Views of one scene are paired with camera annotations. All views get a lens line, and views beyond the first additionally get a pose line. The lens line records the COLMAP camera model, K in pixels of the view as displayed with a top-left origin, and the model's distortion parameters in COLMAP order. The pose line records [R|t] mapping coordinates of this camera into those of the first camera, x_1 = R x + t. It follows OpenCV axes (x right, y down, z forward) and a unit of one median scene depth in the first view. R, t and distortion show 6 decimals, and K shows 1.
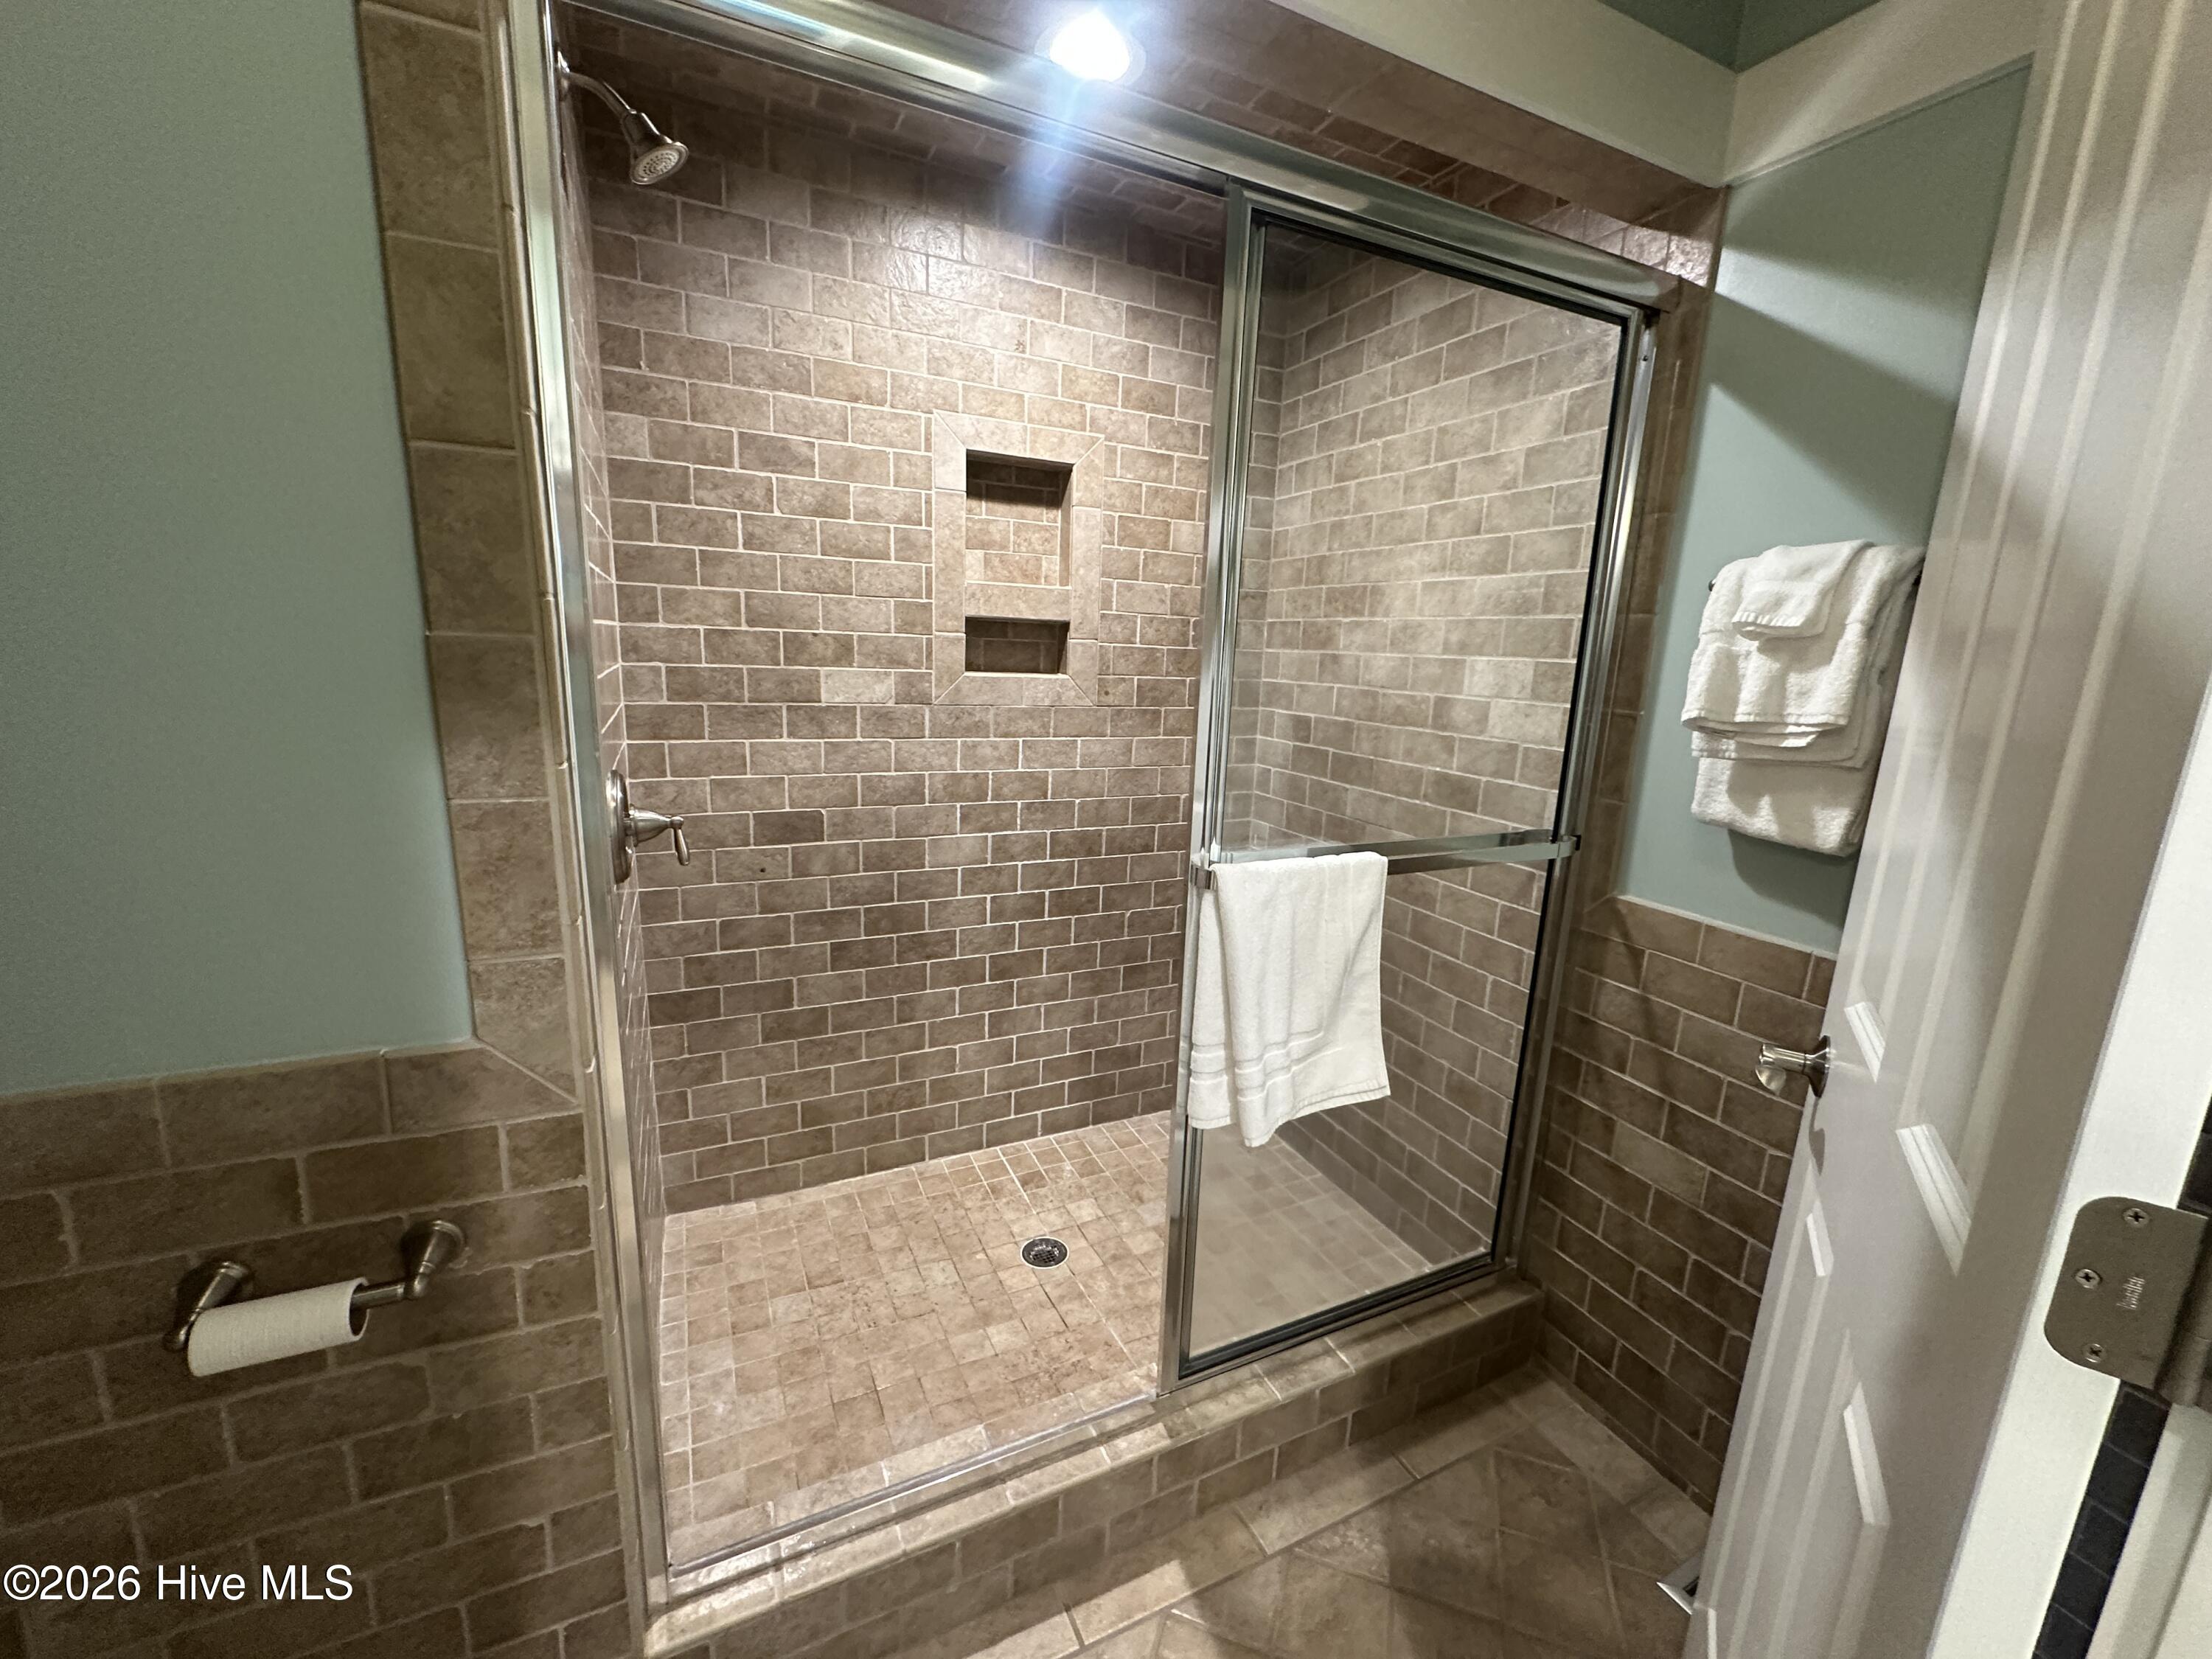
lens RADIAL K [[885.9, 0, 1109.8], [0, 885.9, 832.8], [0, 0, 1]] dist [-0.008755, -0.000028]
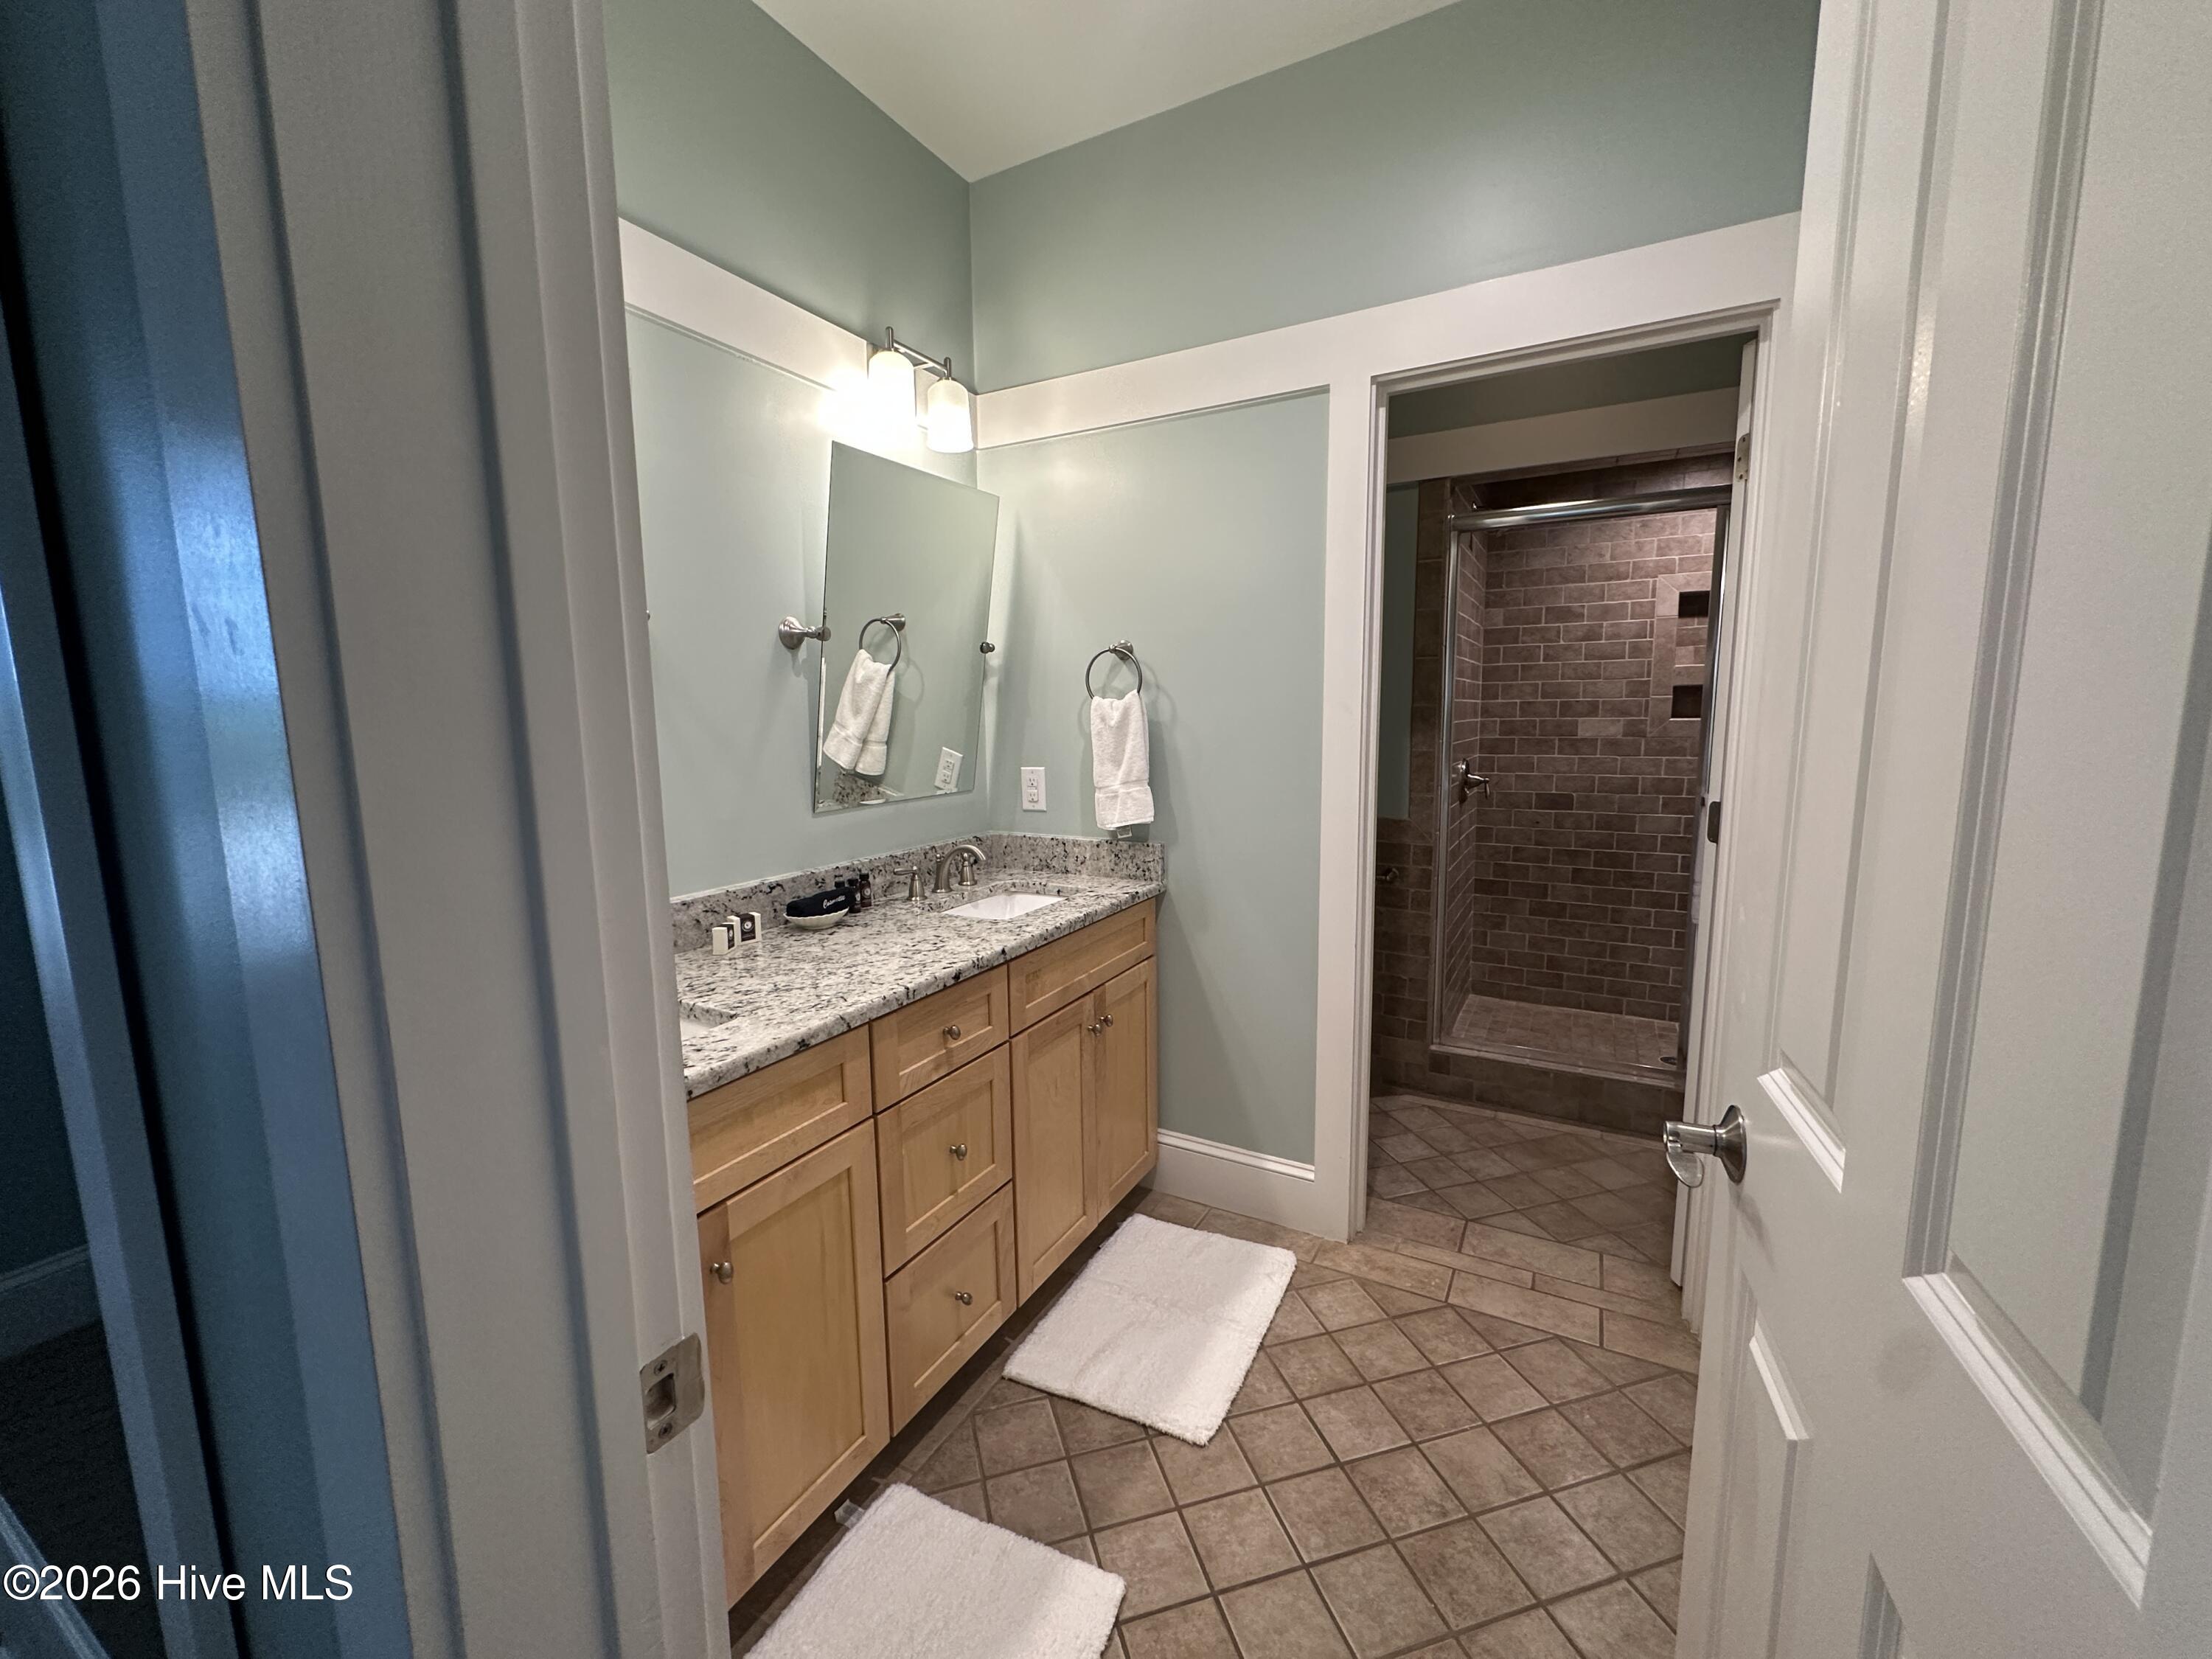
lens RADIAL K [[885.9, 0, 1108.1], [0, 885.9, 836.4], [0, 0, 1]] dist [-0.008755, -0.000028]
pose [[0.576631, 0.062597, -0.814603, 0.649752], [-0.132563, 0.991017, -0.017684, 0.232737], [0.806179, 0.118183, 0.579749, -0.887046]]
